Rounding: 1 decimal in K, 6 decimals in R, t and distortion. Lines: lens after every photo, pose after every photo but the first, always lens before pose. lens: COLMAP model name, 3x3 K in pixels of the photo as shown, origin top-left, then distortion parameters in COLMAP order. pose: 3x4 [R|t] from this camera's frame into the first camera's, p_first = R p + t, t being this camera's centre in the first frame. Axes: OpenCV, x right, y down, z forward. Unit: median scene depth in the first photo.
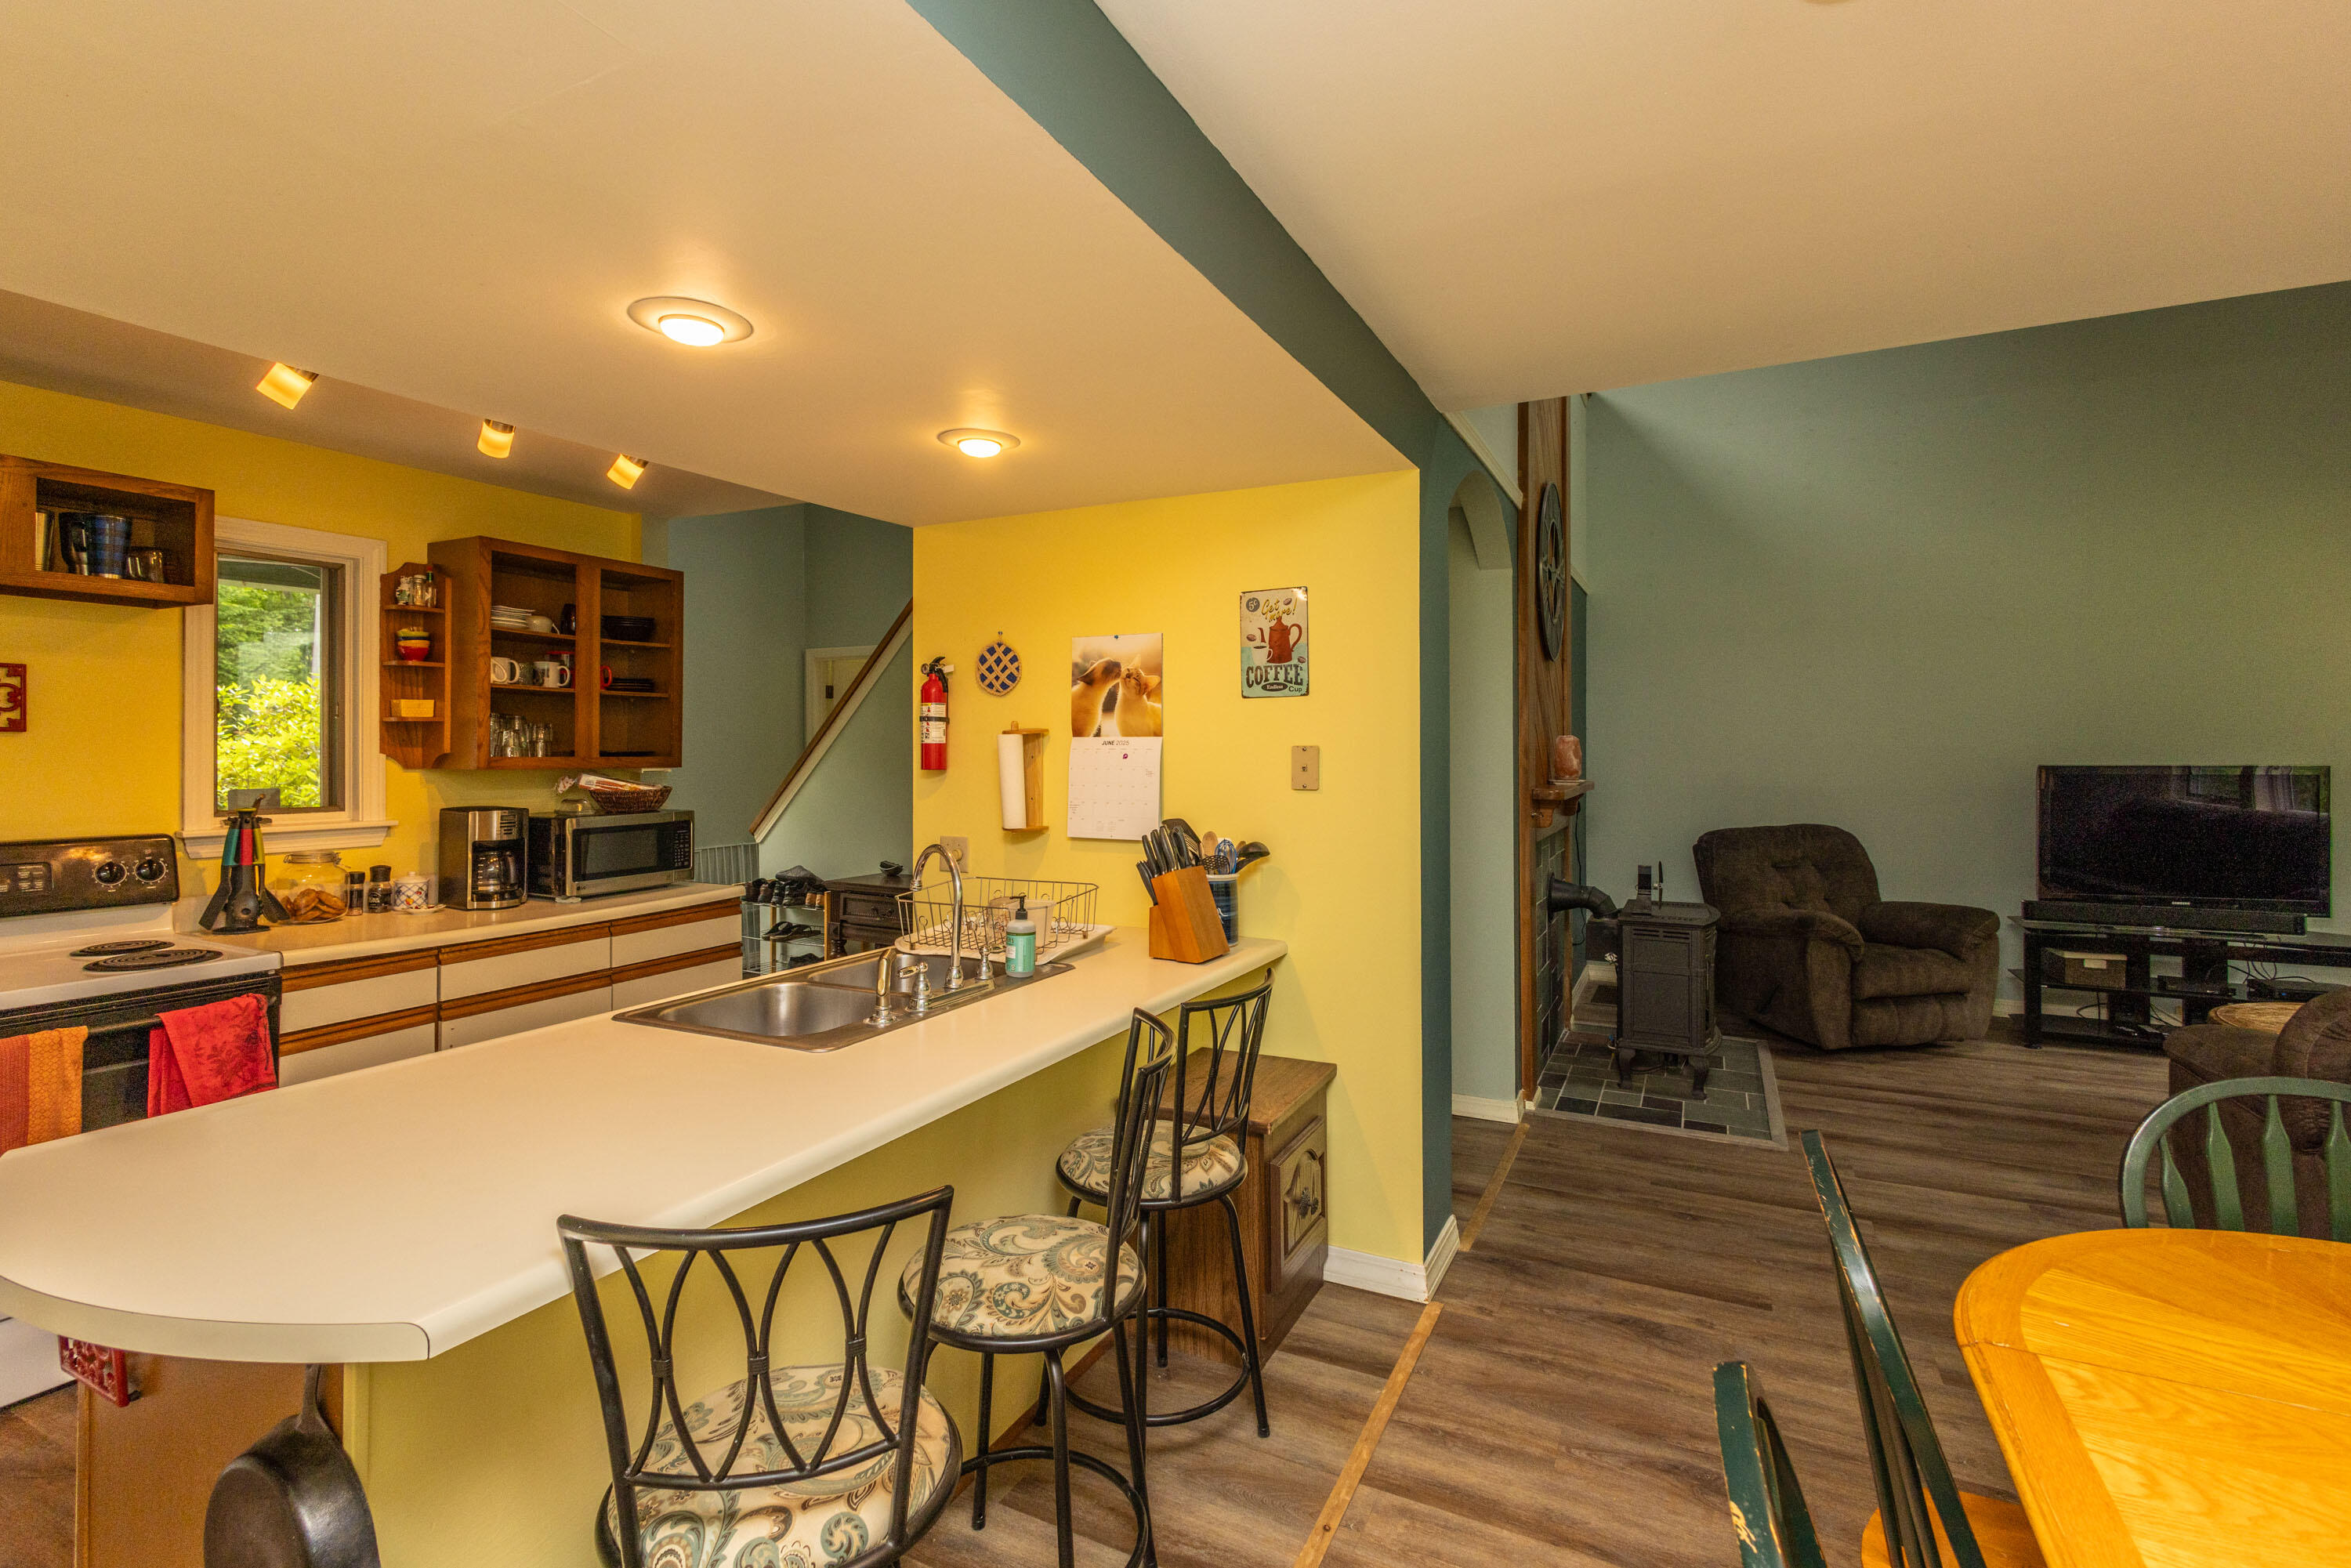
lens RADIAL K [[1068.5, 0, 1170.6], [0, 1068.5, 780.4], [0, 0, 1]] dist [0.005139, 0.000240]
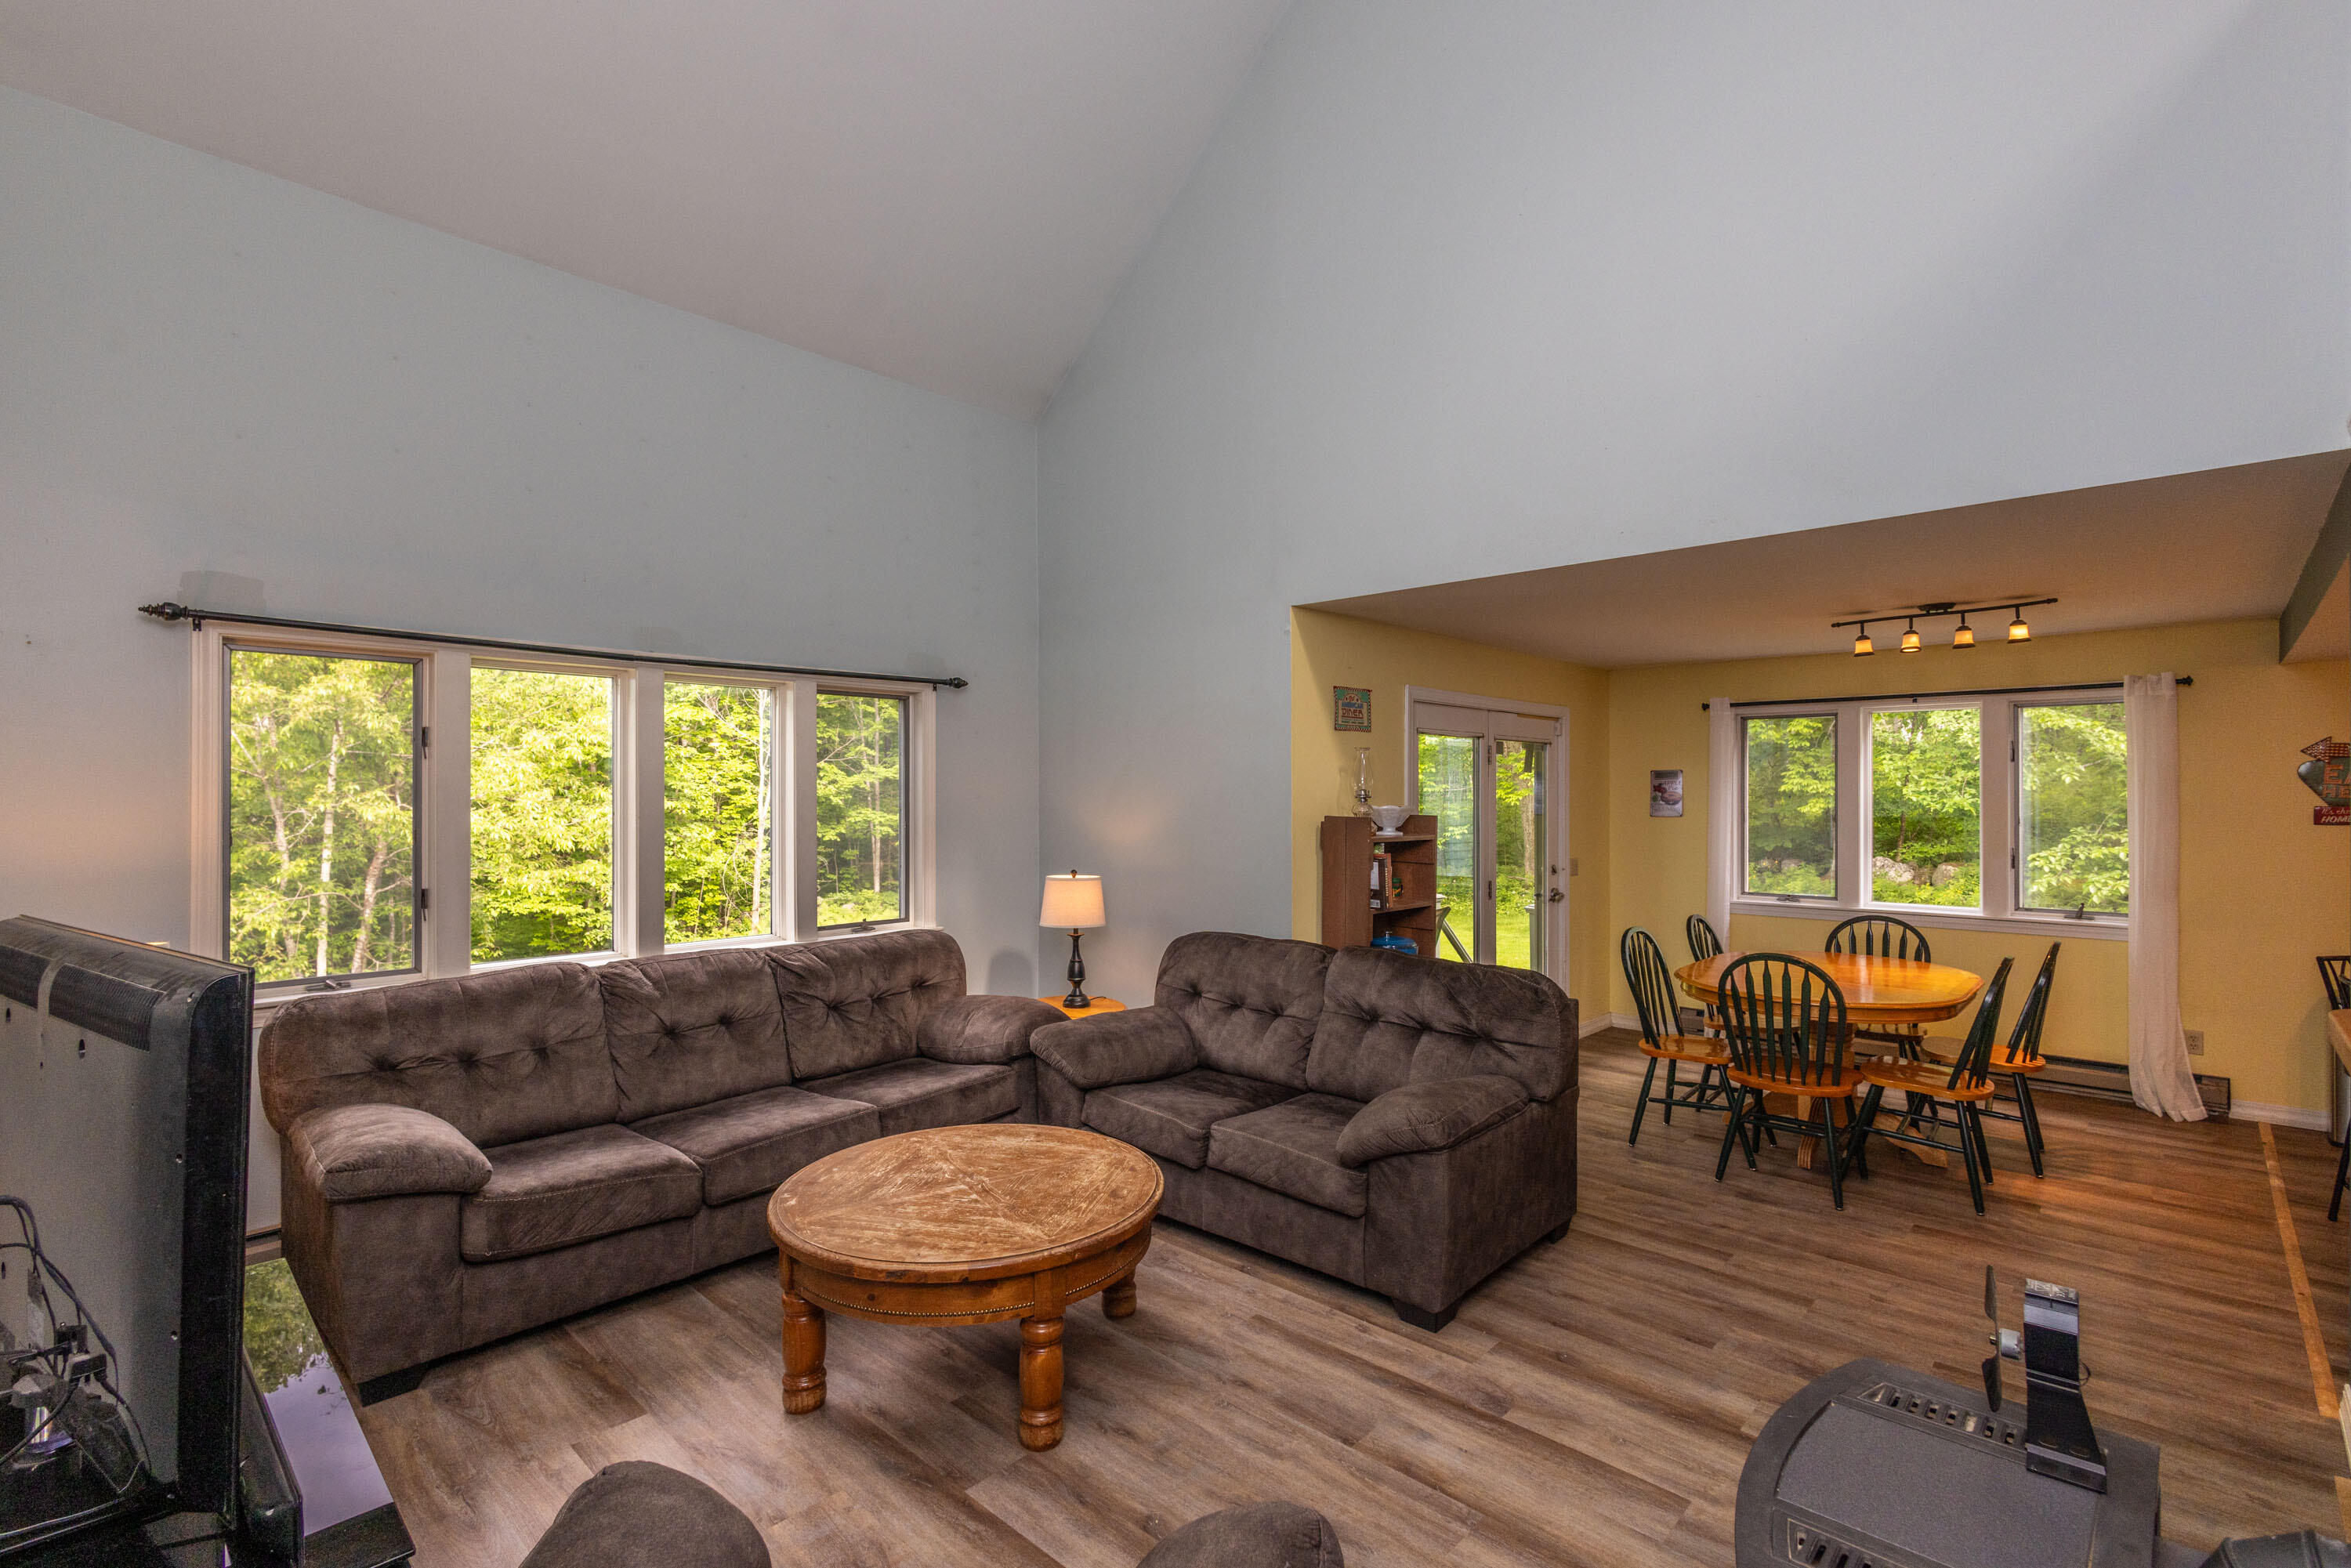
lens RADIAL K [[1070.9, 0, 1173.1], [0, 1070.9, 791.4], [0, 0, 1]] dist [0.005360, -0.000928]
pose [[-0.958971, 0.006513, 0.283430, 0.888921], [0.013190, 0.999679, 0.021654, -0.104359], [-0.283198, 0.024504, -0.958748, 2.026295]]
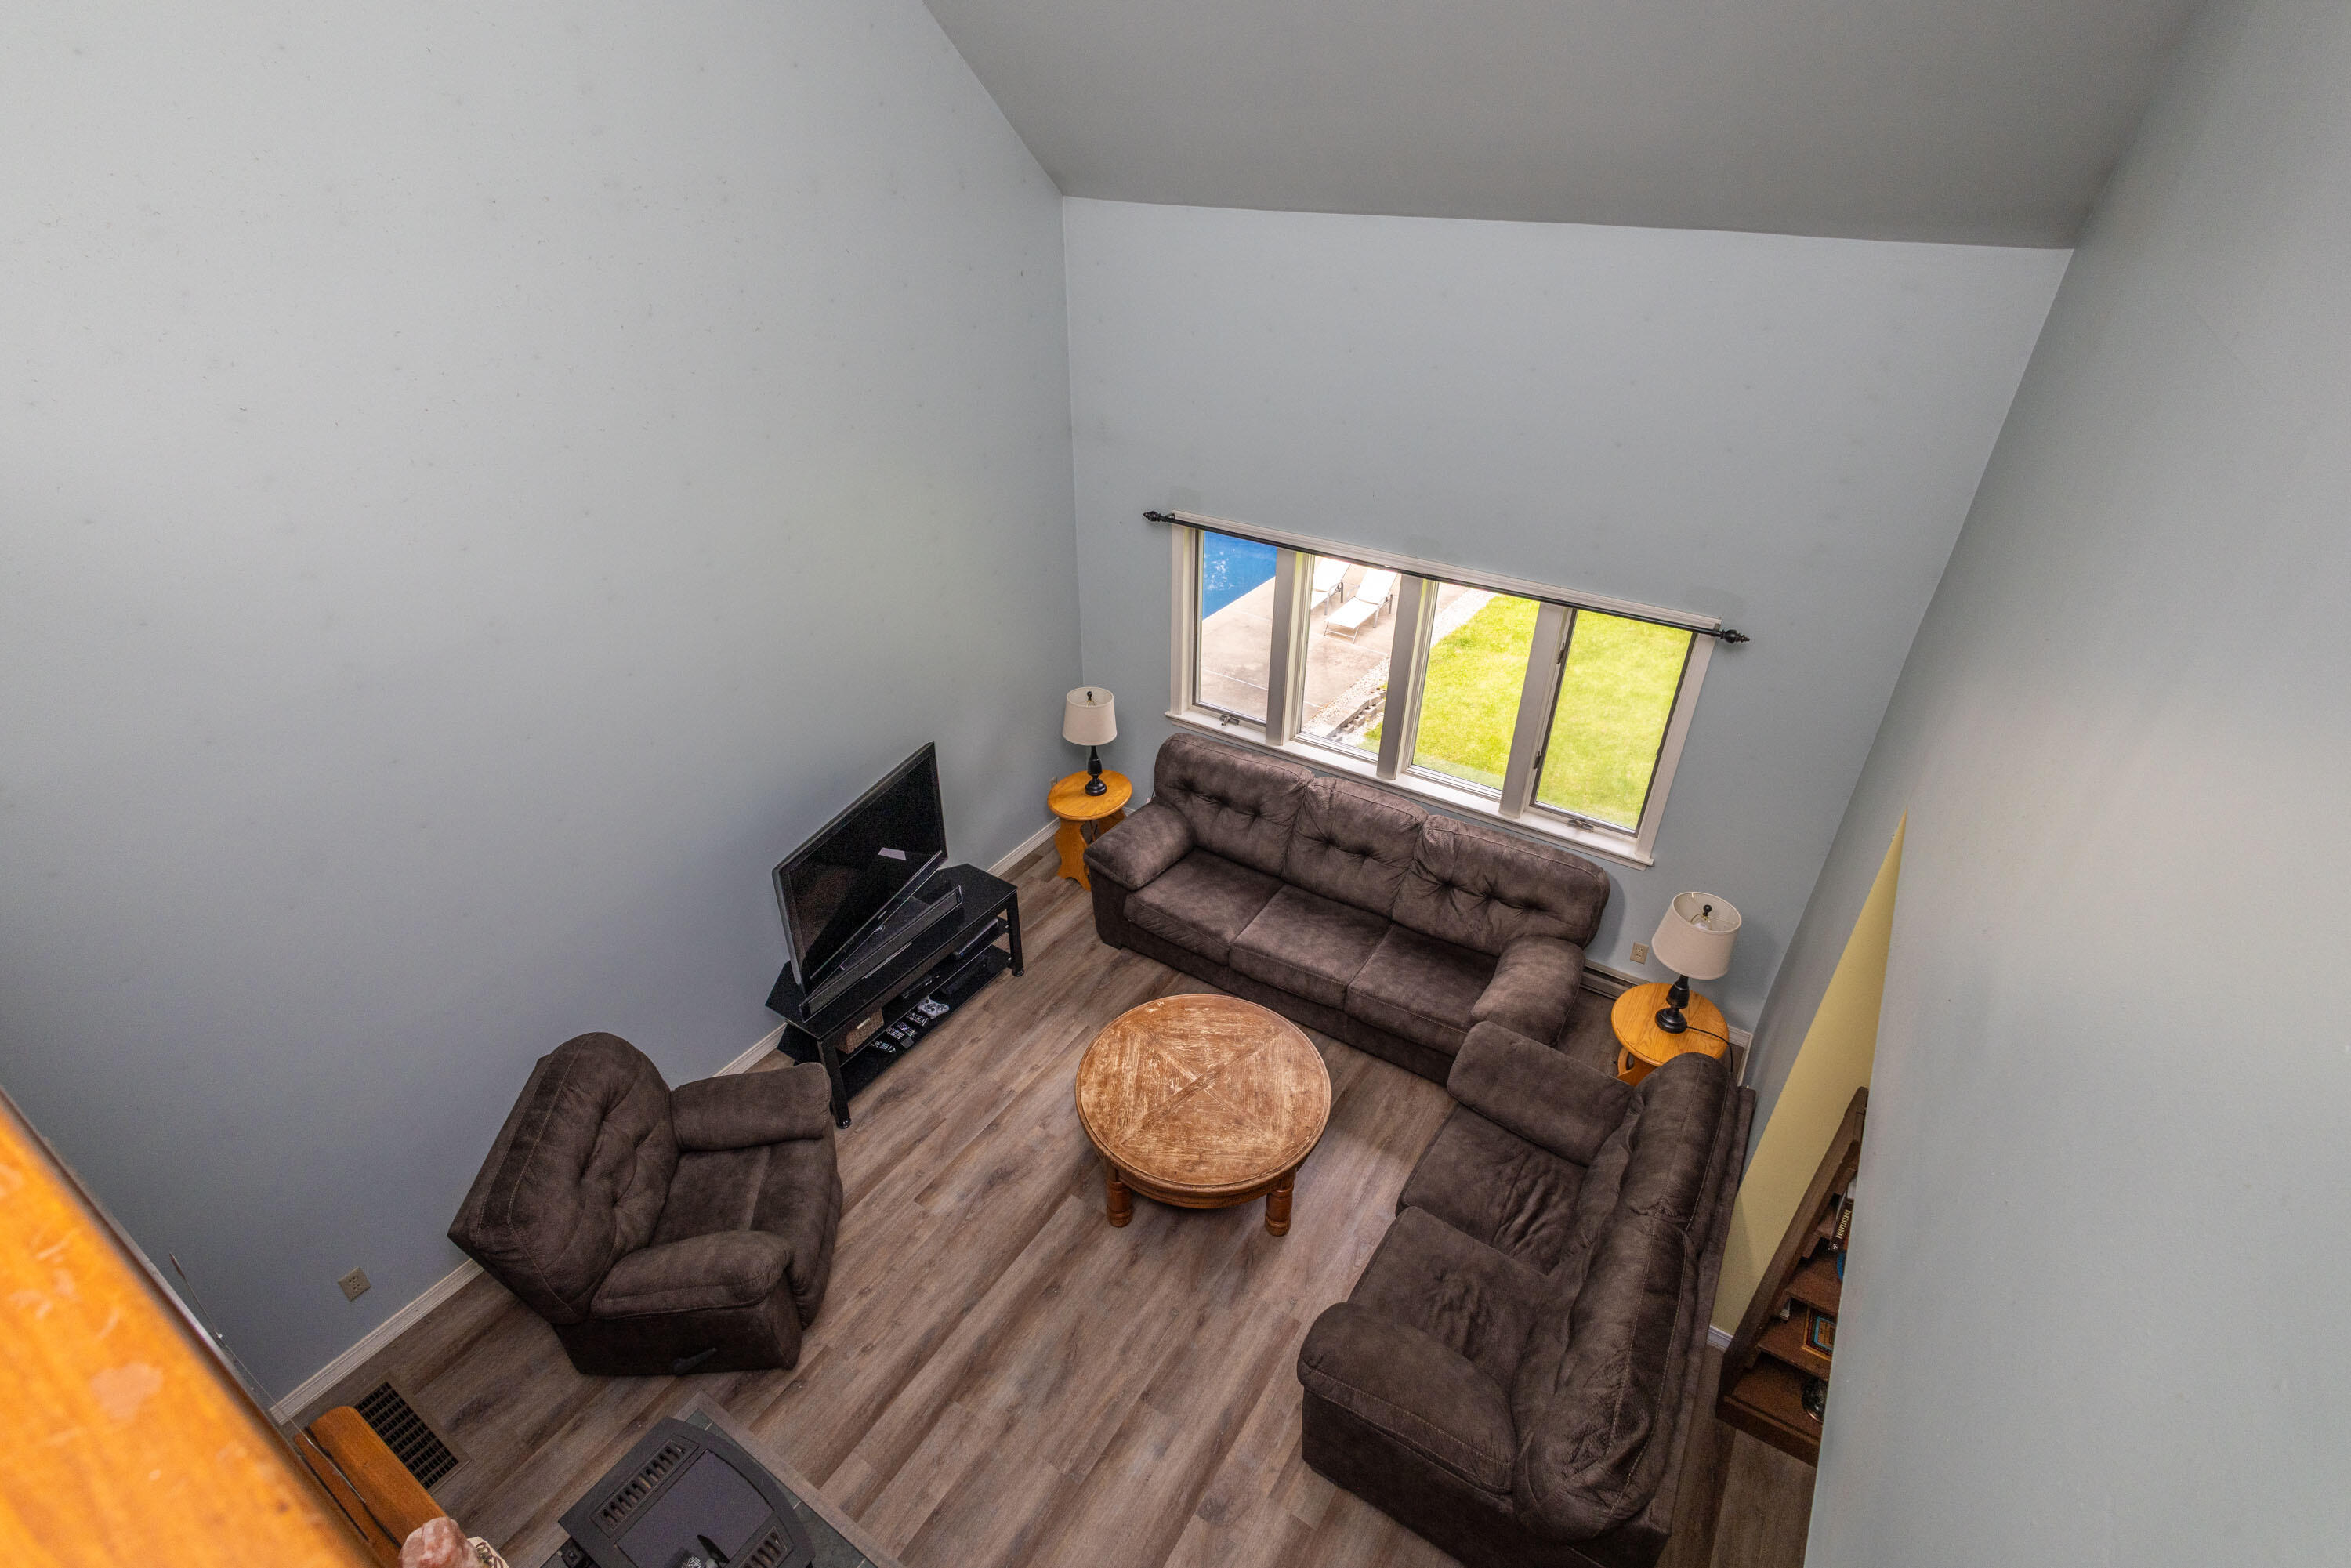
lens RADIAL K [[1068.5, 0, 1170.6], [0, 1068.5, 780.4], [0, 0, 1]] dist [0.005139, 0.000240]
pose [[0.112975, -0.518898, 0.847338, 0.305384], [0.024545, 0.853995, 0.519702, -0.852428], [-0.993295, -0.037916, 0.109217, 1.037313]]
